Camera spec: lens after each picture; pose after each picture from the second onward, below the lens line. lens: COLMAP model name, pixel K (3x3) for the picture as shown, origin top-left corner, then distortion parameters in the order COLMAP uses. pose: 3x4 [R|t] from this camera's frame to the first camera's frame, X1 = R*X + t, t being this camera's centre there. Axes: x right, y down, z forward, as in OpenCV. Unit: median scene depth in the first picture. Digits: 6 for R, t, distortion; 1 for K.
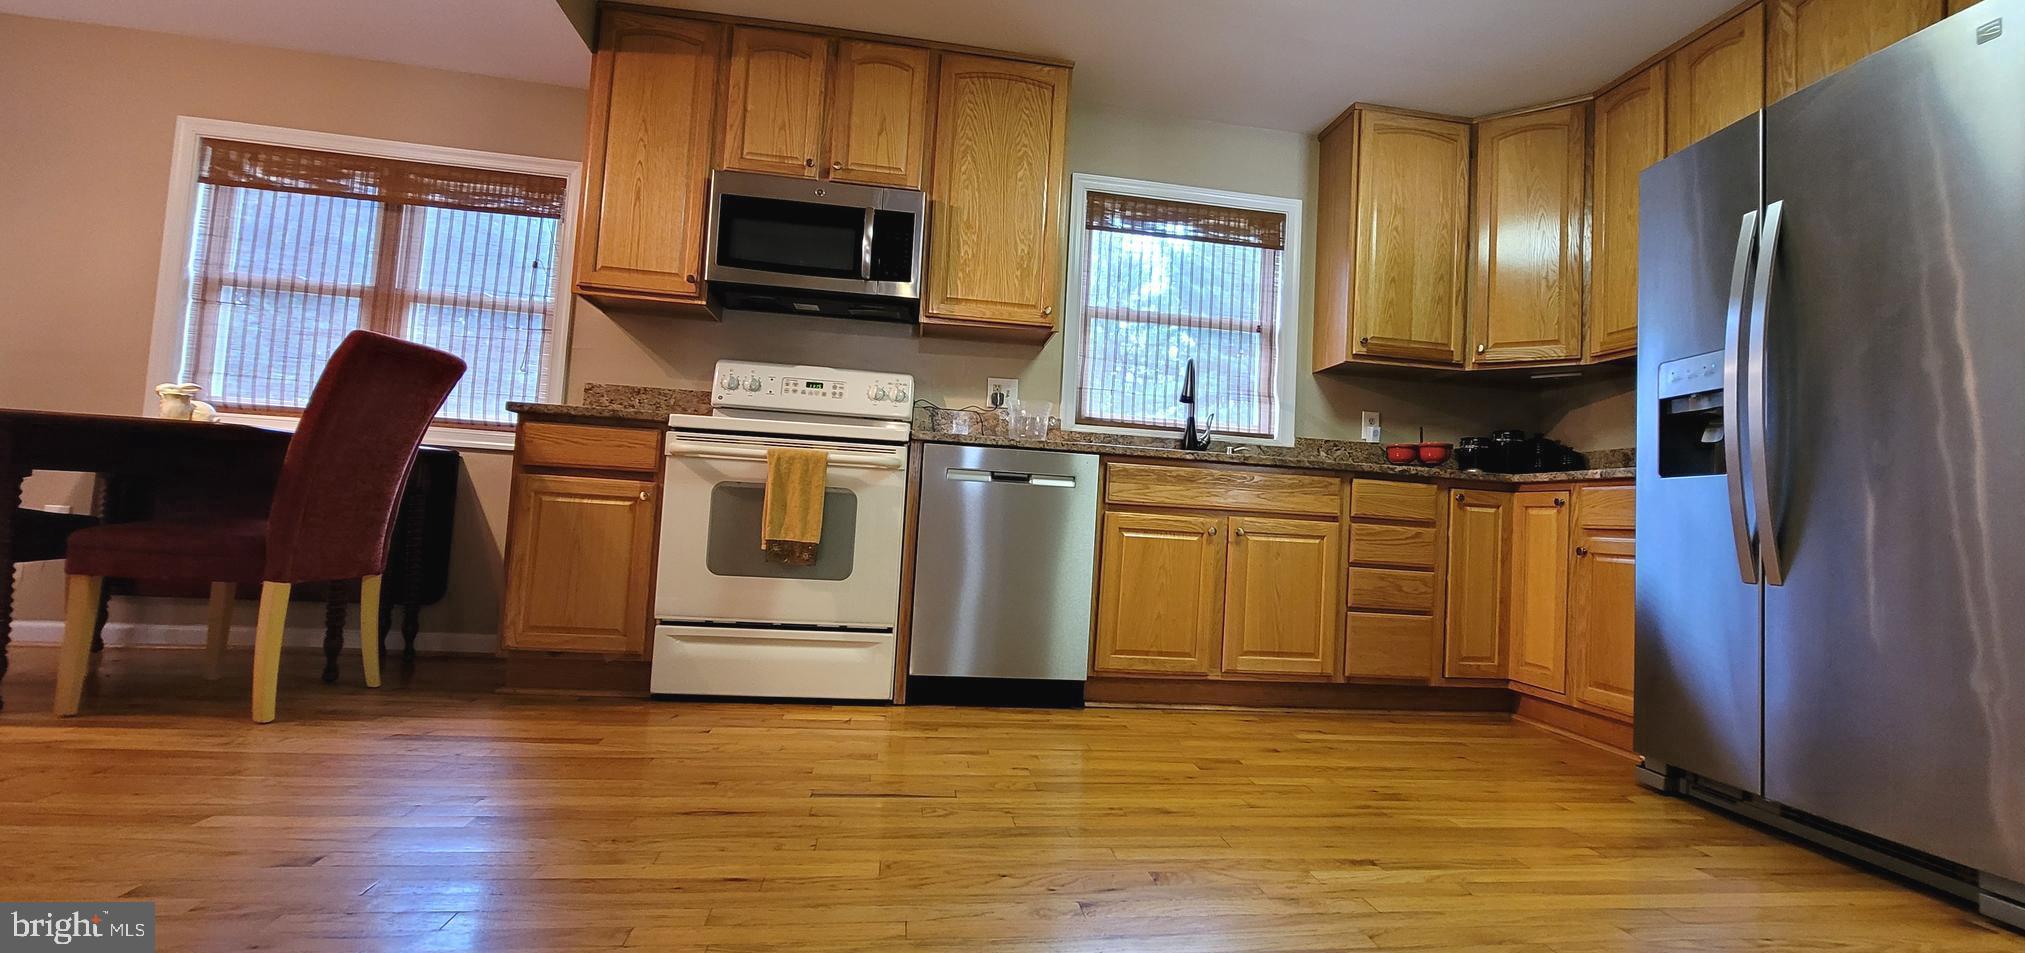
lens RADIAL K [[835.7, 0, 1044.6], [0, 835.7, 476.2], [0, 0, 1]] dist [-0.008164, -0.000045]
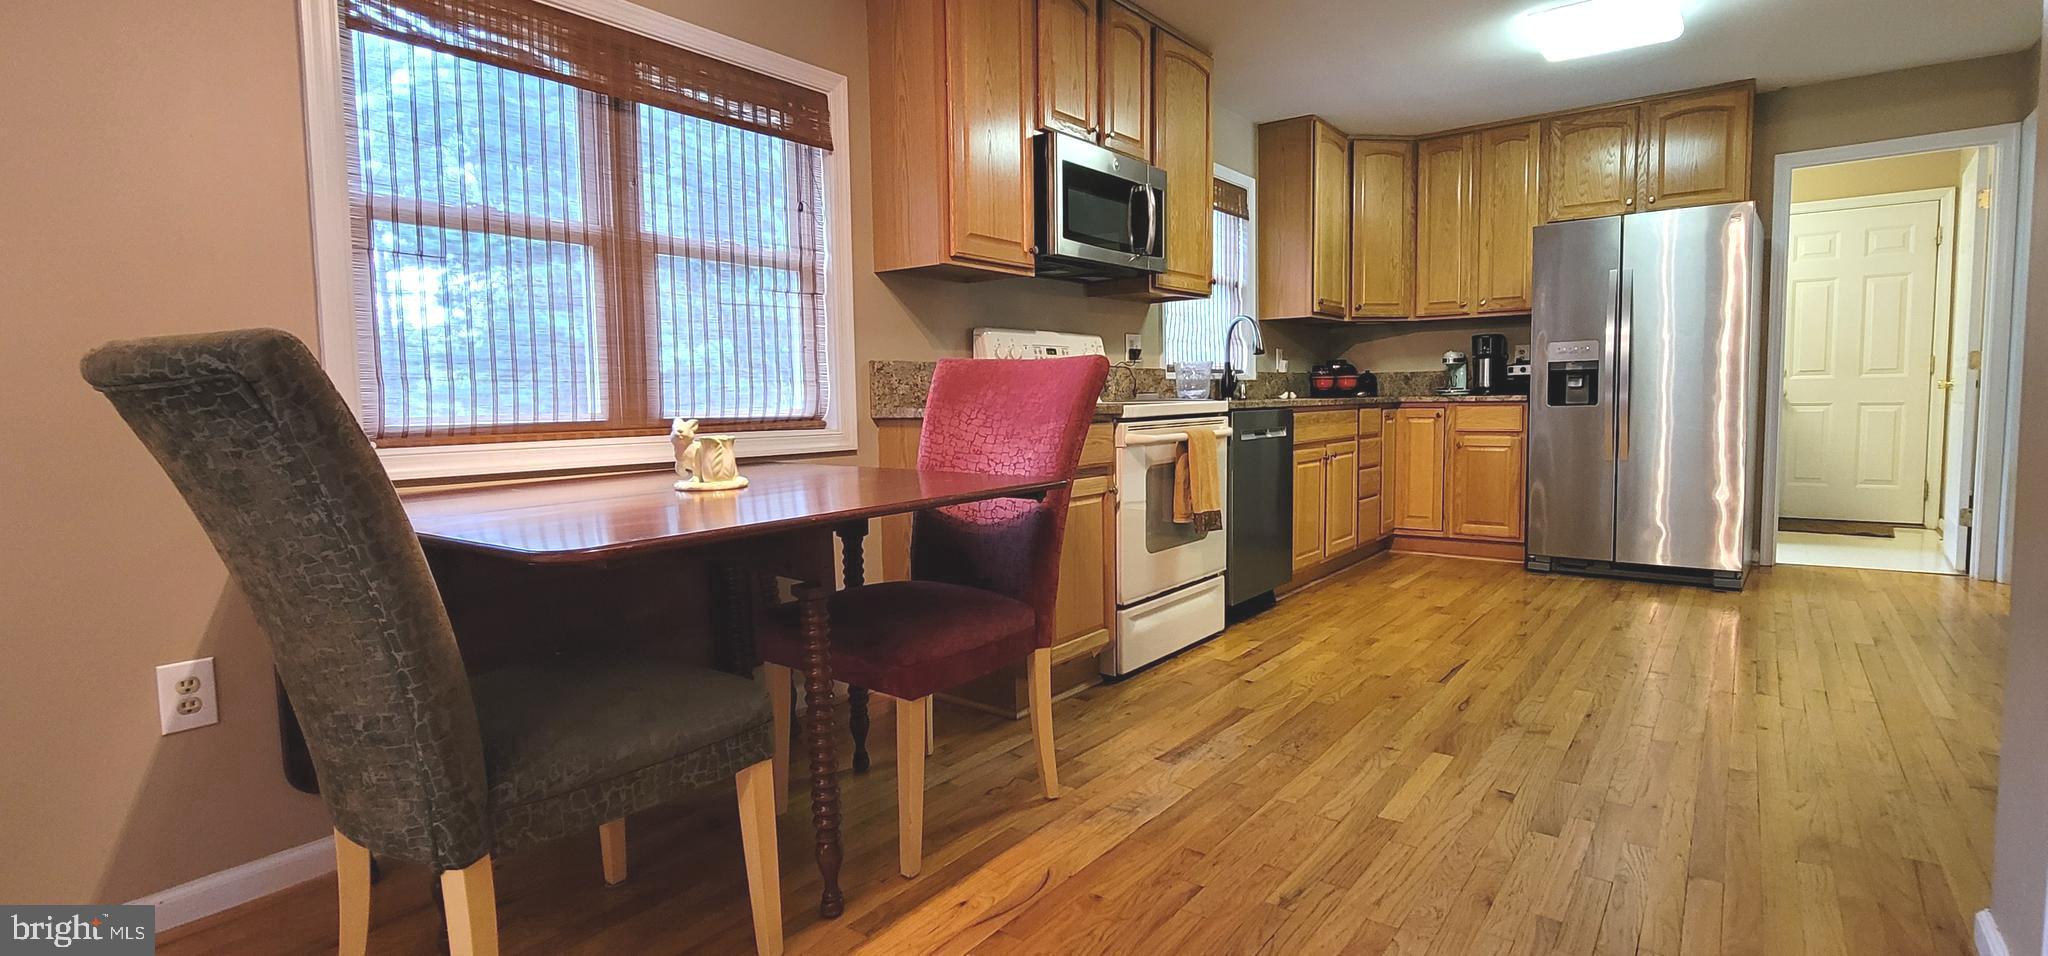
lens RADIAL K [[944.7, 0, 1024.0], [0, 944.7, 478.0], [0, 0, 1]] dist [-0.019269, -0.000033]
pose [[0.724495, -0.127631, 0.677360, -1.219180], [0.023803, 0.986754, 0.160469, -0.160961], [-0.688869, -0.100135, 0.717936, 0.239379]]
